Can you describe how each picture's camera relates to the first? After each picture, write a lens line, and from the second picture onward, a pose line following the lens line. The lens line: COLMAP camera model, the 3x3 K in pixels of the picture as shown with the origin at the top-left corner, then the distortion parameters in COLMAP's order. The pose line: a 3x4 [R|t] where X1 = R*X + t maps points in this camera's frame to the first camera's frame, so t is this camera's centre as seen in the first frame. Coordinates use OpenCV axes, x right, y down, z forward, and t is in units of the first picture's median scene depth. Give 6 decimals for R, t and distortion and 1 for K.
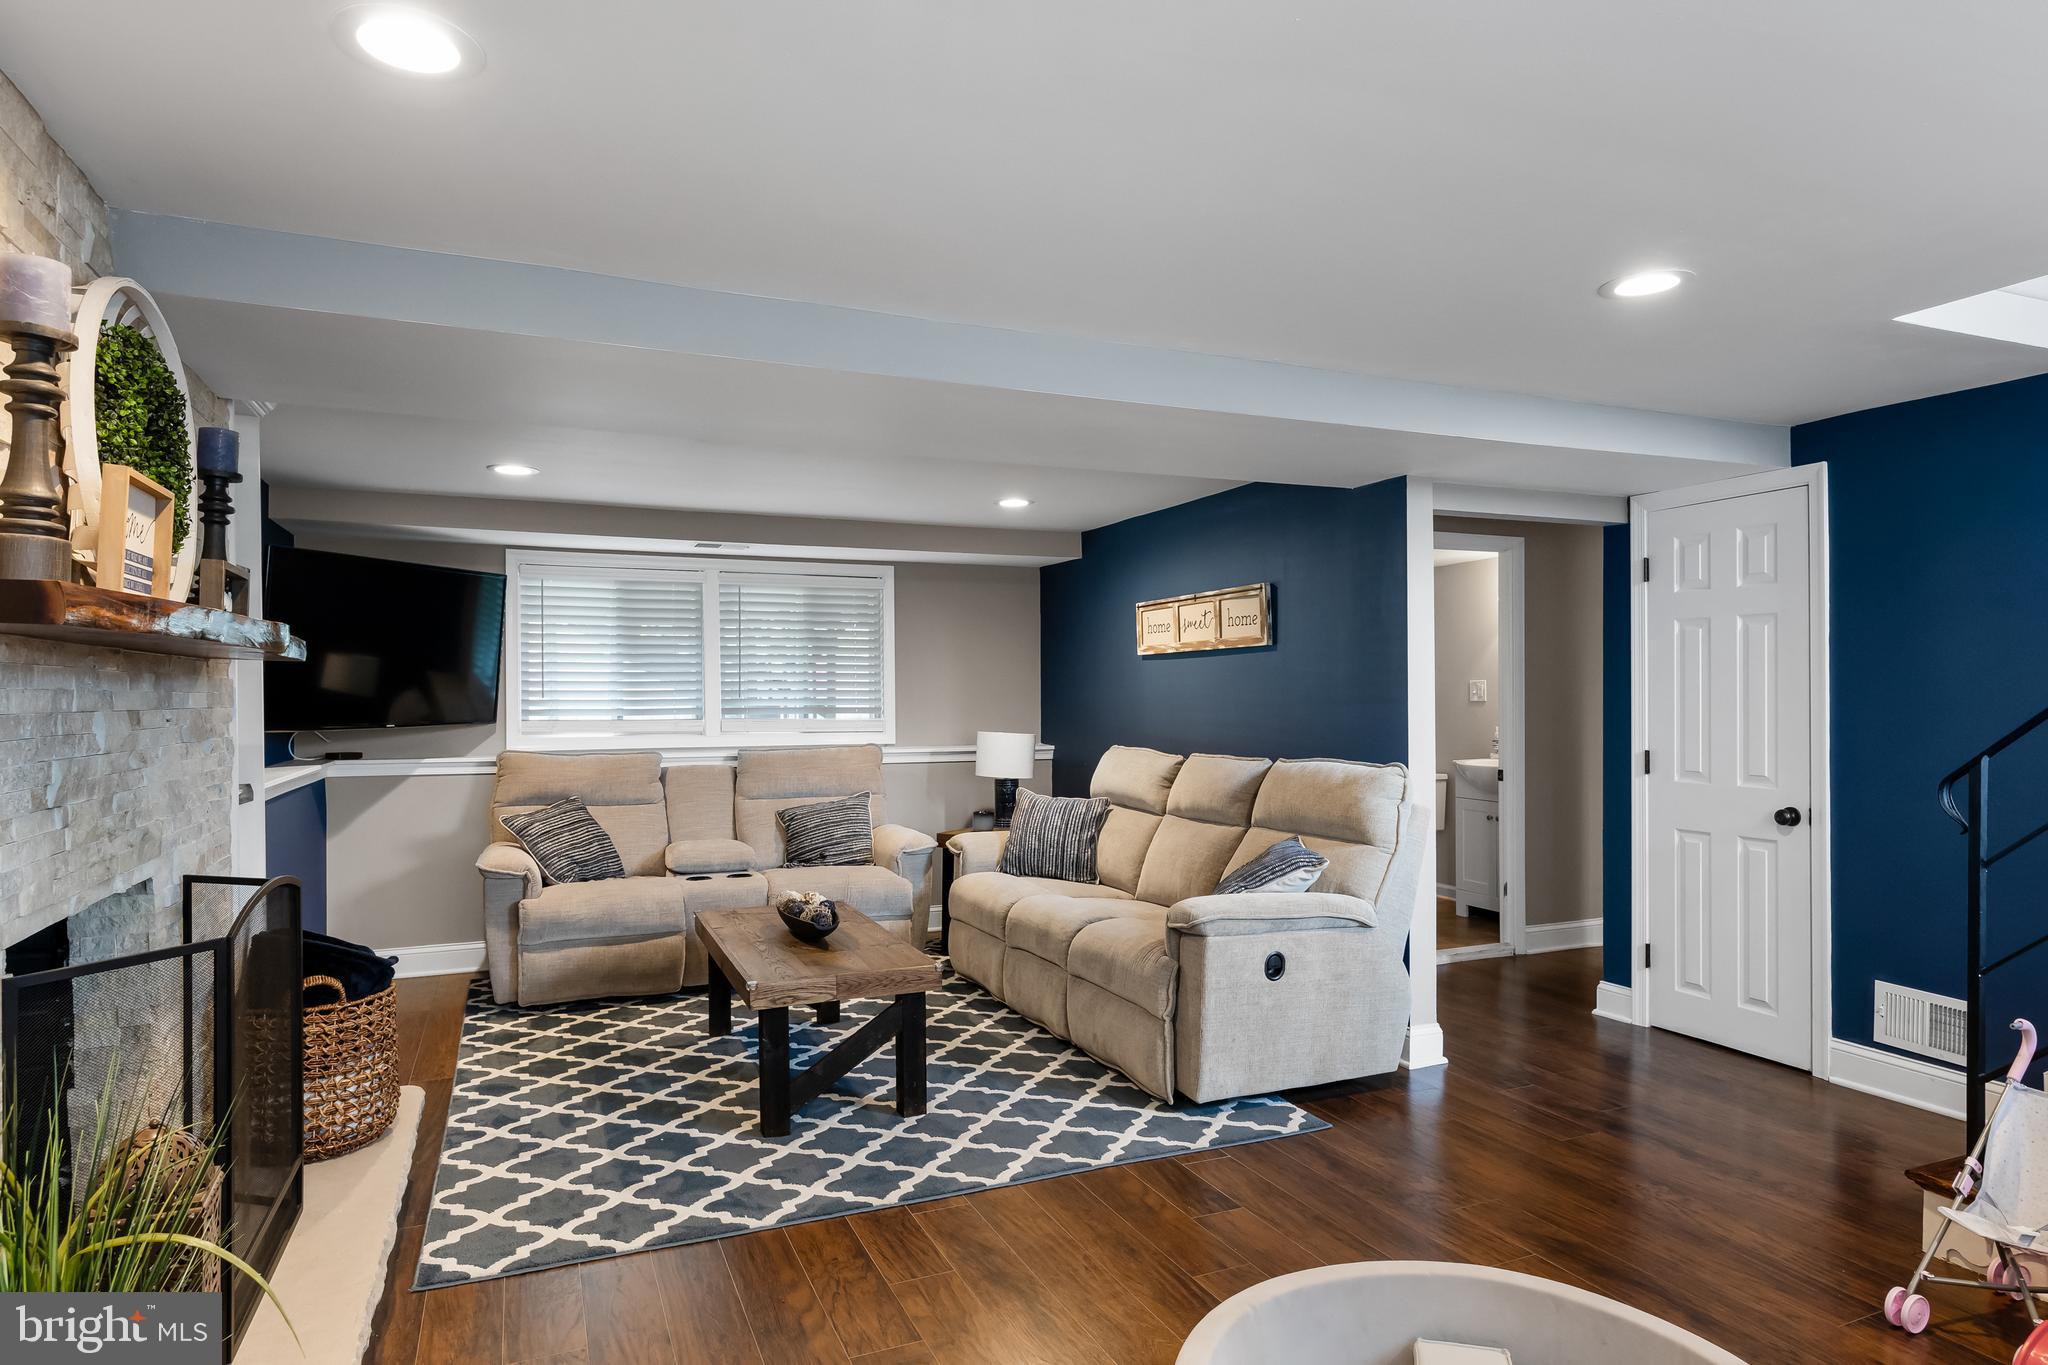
lens RADIAL K [[1138.7, 0, 1018.9], [0, 1138.7, 695.5], [0, 0, 1]] dist [-0.005094, -0.000626]
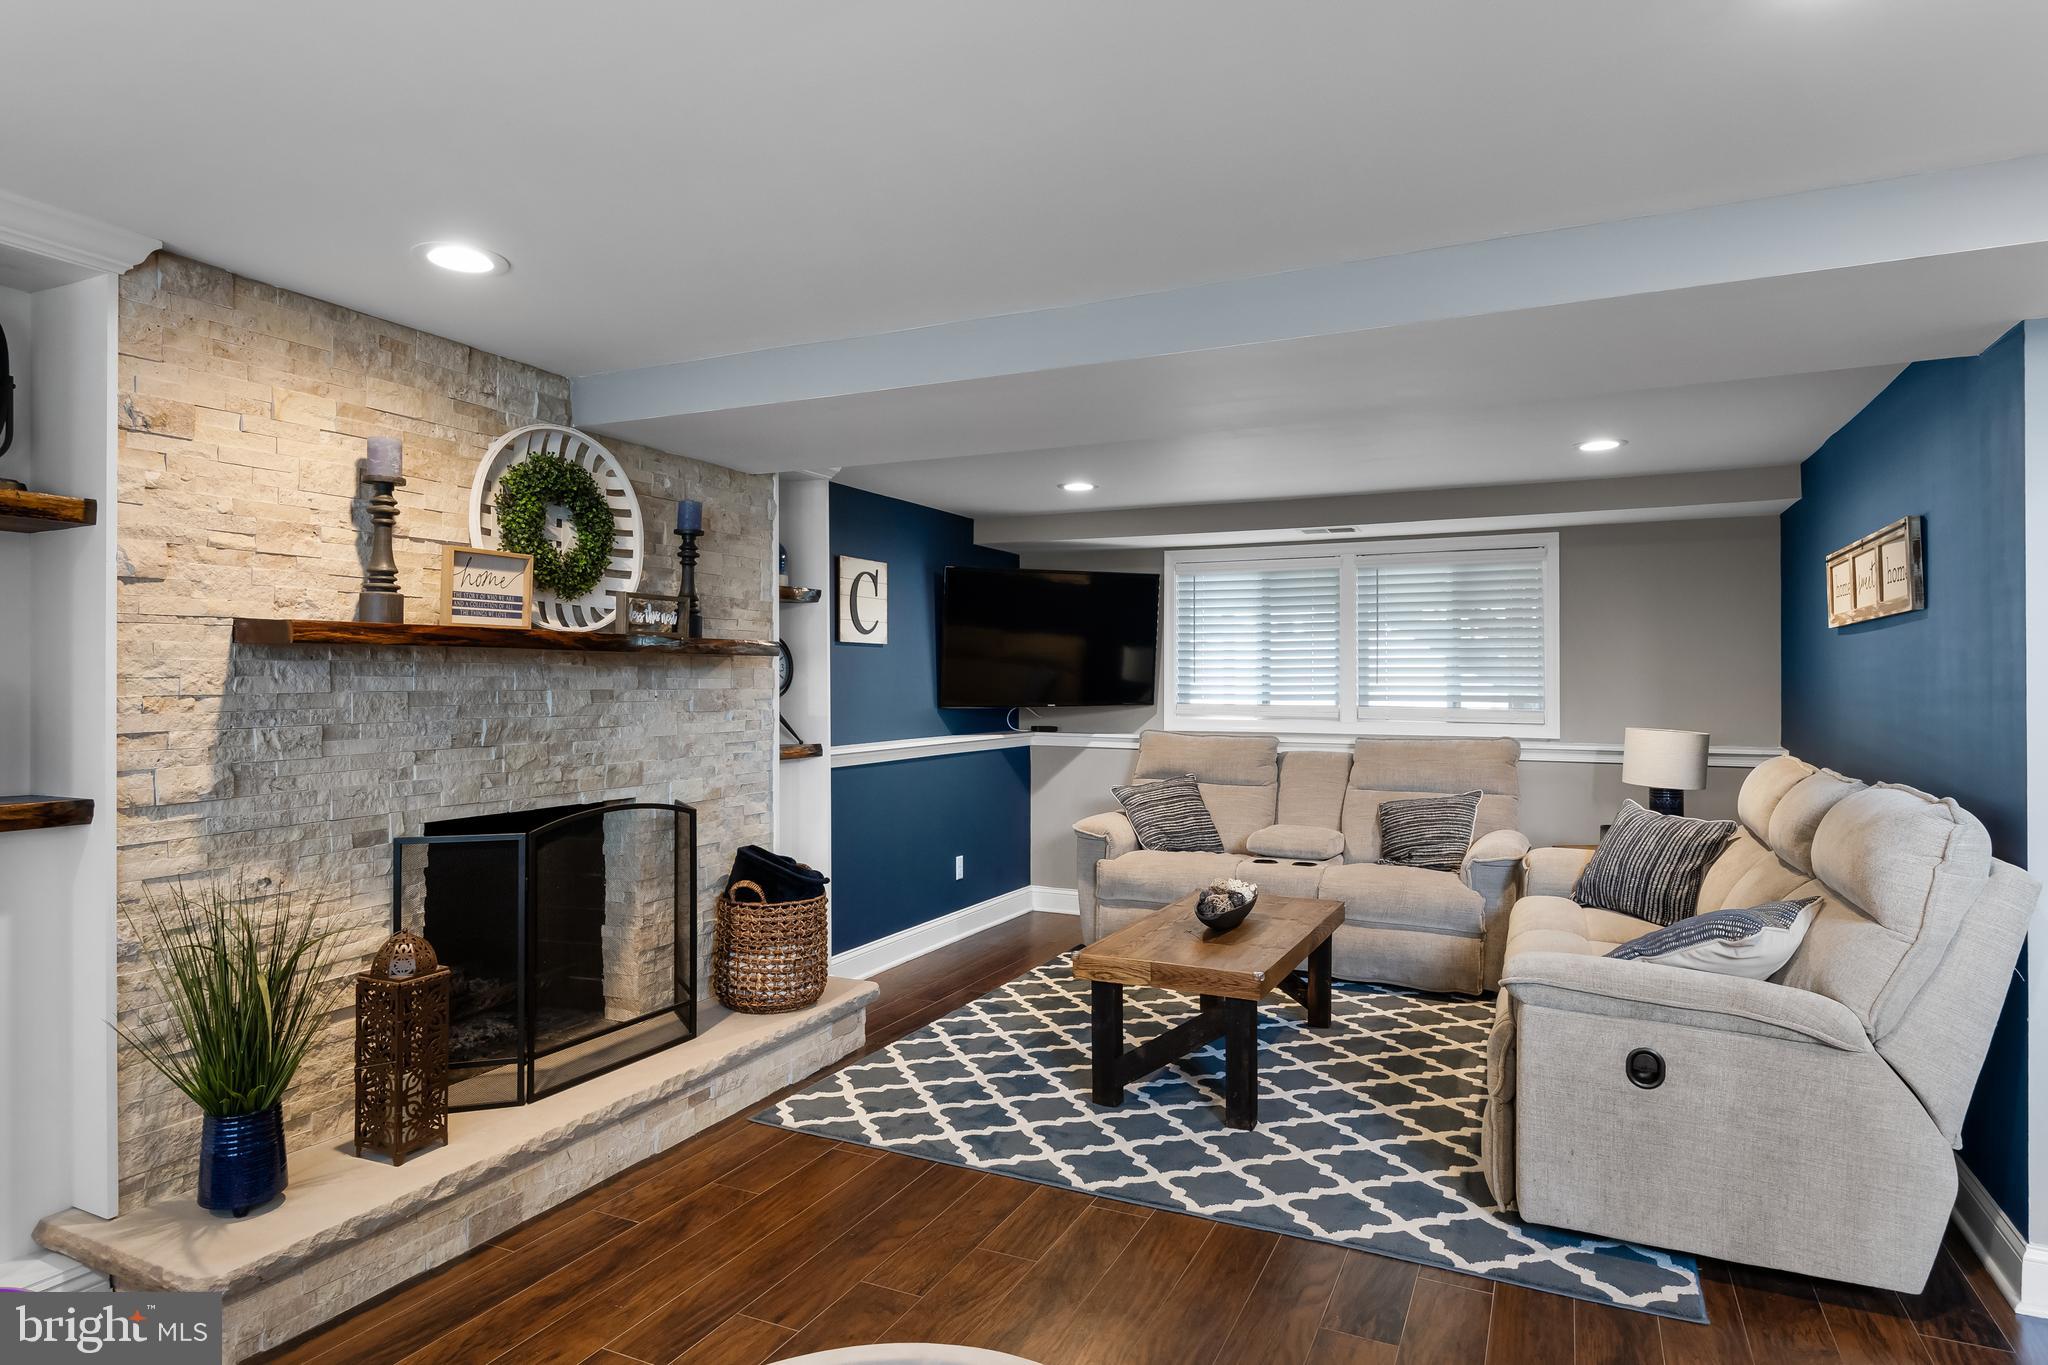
lens RADIAL K [[1133.8, 0, 1013.2], [0, 1133.8, 677.7], [0, 0, 1]] dist [-0.003425, -0.000289]
pose [[0.665833, 0.002450, -0.746097, 0.463191], [-0.003993, 0.999992, -0.000279, -0.003455], [0.746090, 0.003165, 0.665837, 0.223929]]
